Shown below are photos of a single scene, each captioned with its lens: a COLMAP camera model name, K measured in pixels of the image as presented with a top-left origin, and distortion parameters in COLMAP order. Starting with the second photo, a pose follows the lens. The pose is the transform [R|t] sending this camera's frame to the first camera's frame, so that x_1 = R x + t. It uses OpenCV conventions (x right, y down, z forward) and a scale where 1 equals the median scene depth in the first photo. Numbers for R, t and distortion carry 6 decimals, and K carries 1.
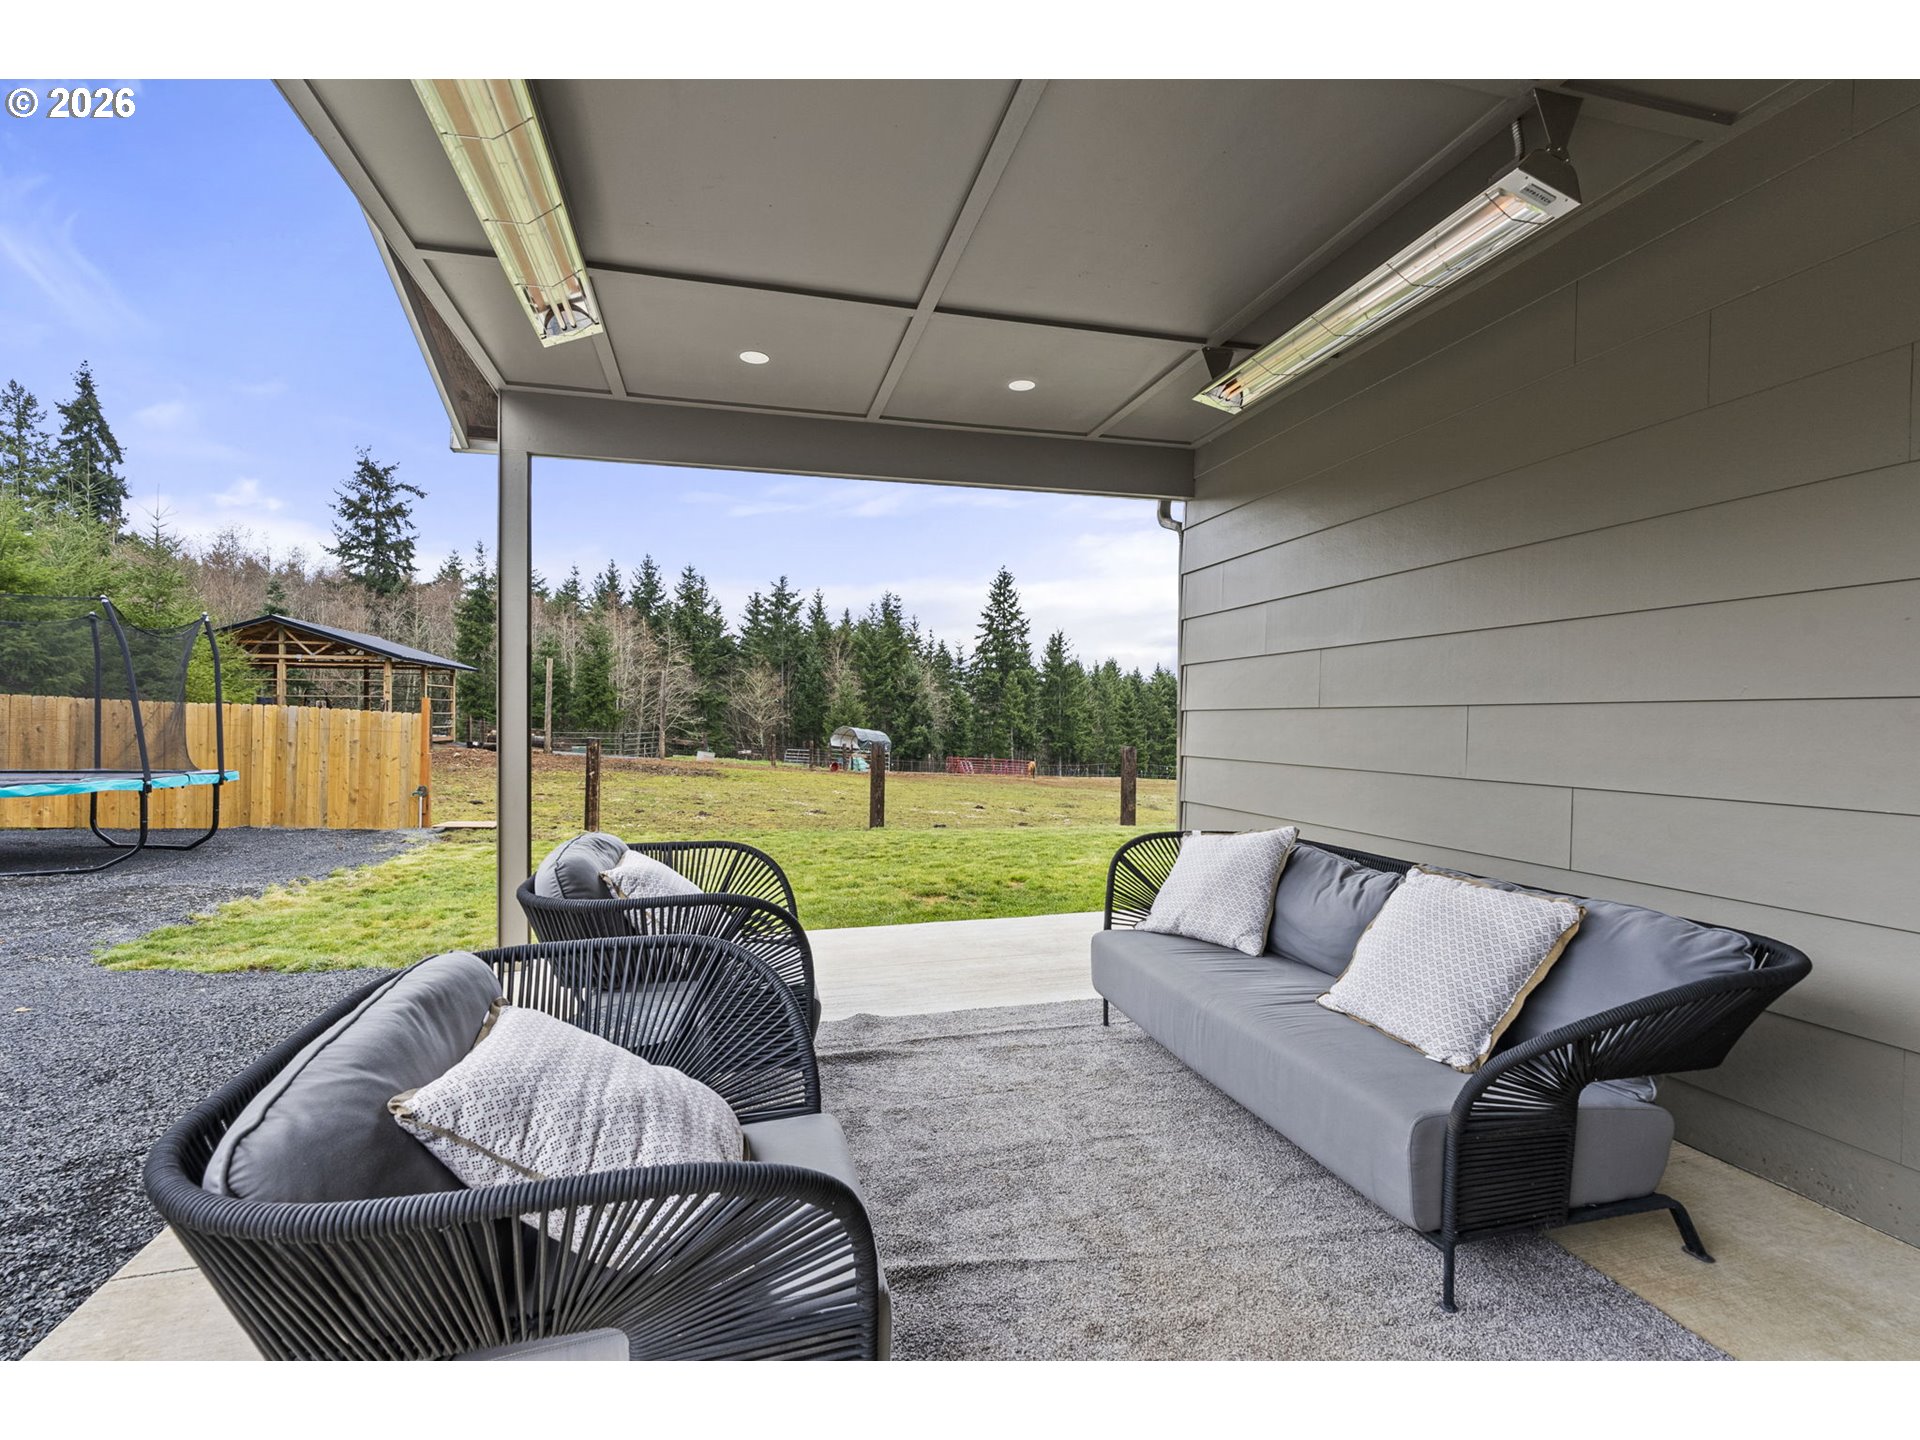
lens RADIAL K [[867.4, 0, 955.5], [0, 867.4, 712.4], [0, 0, 1]] dist [-0.002434, 0.000986]
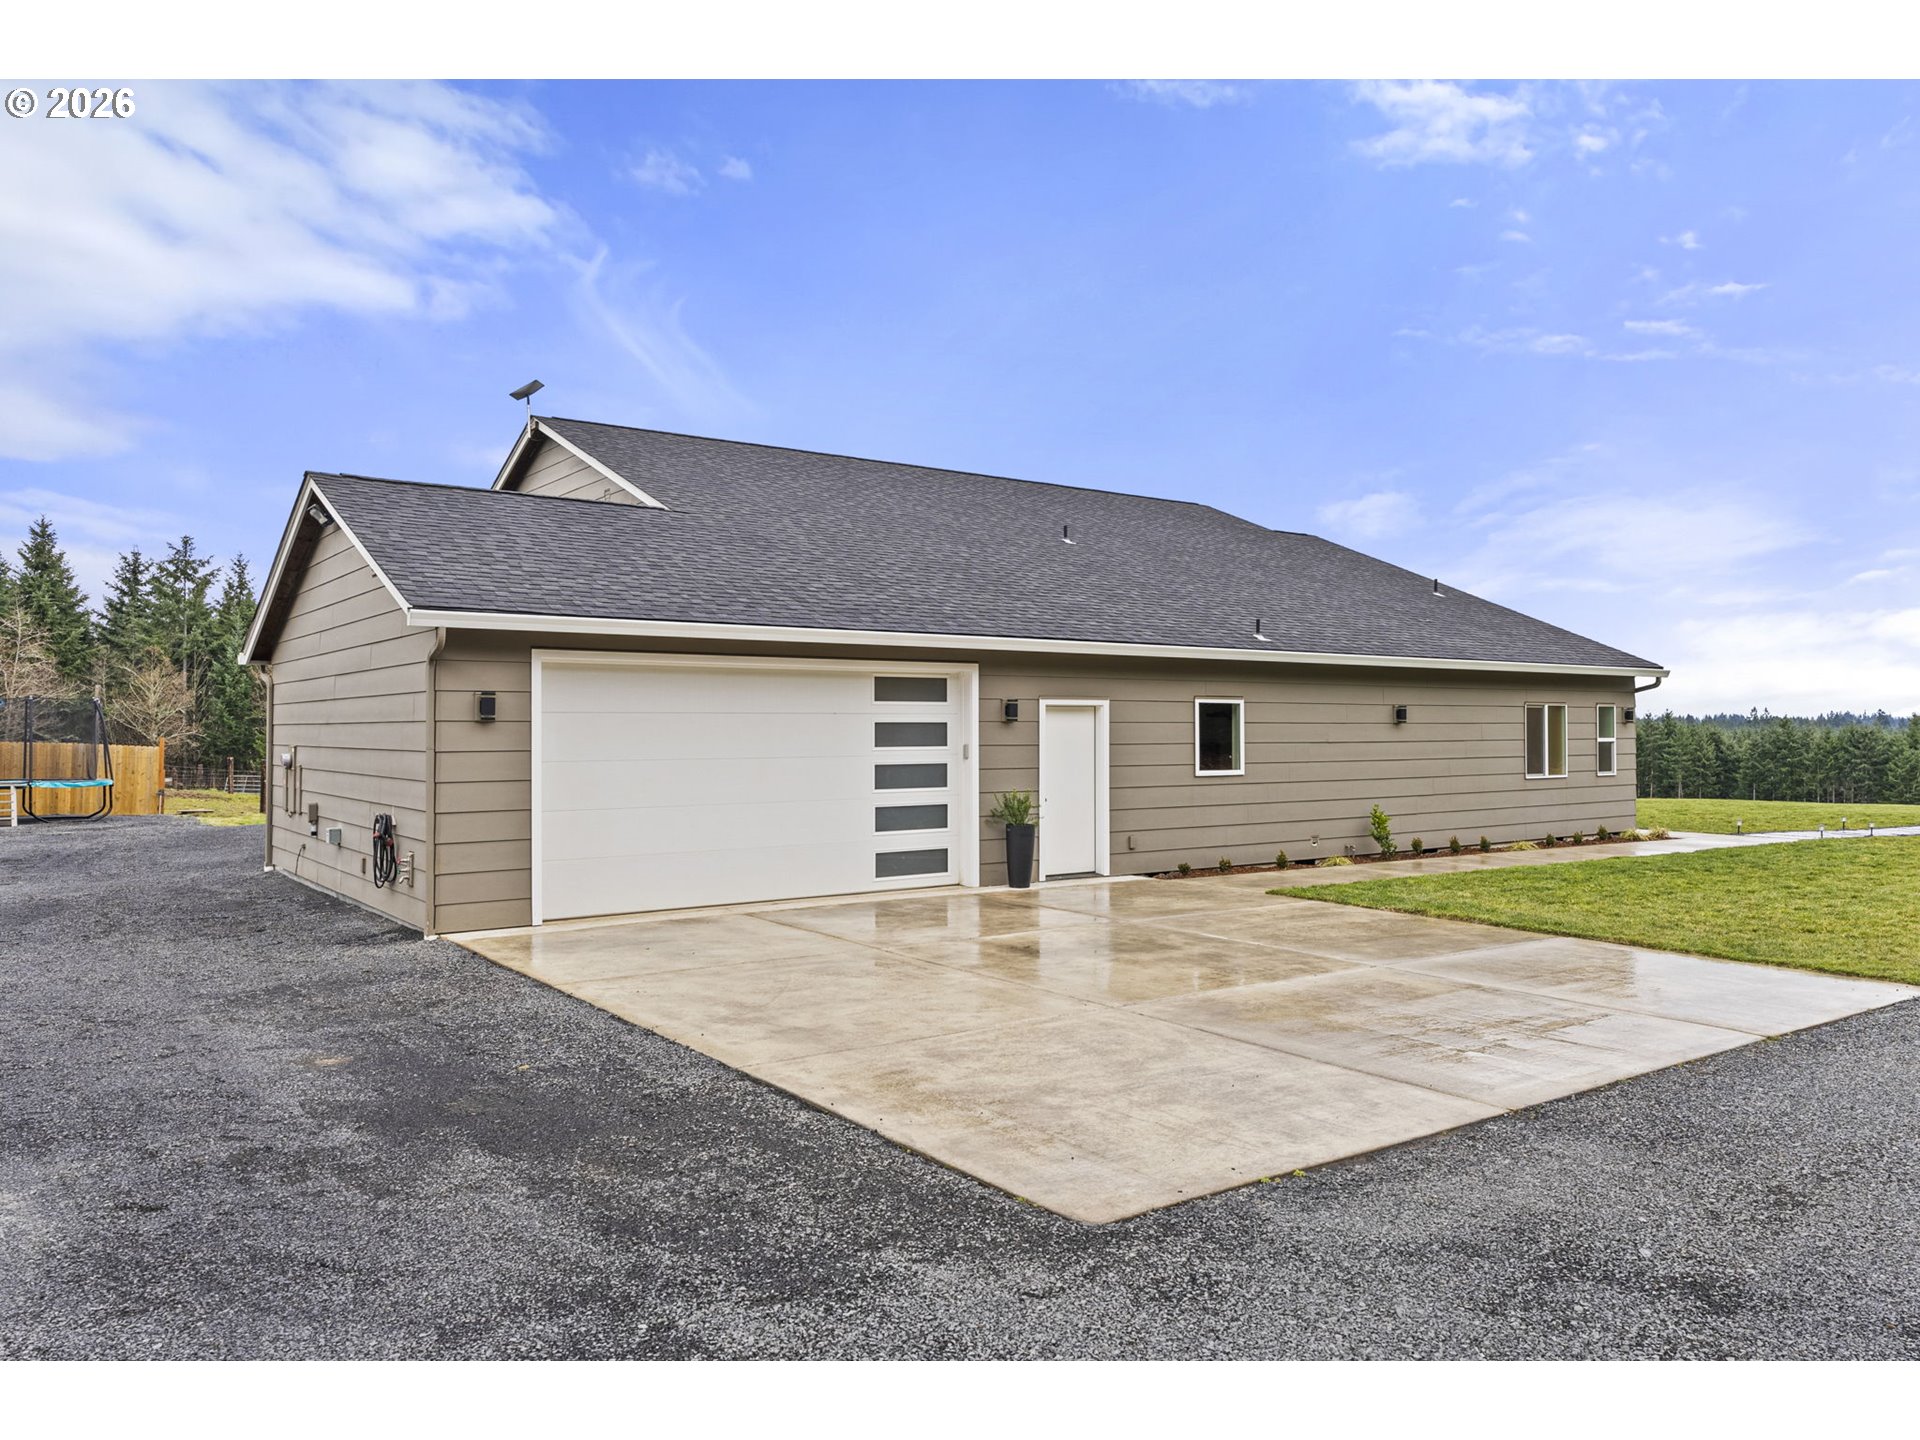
lens RADIAL K [[1380.1, 0, 960.0], [0, 1380.1, 720.0], [0, 0, 1]] dist [0.002969, 0.001527]
pose [[0.931703, 0.000057, 0.363222, -0.018730], [-0.000875, 0.999997, 0.002089, -0.008276], [-0.363221, -0.002264, 0.931700, -0.292834]]
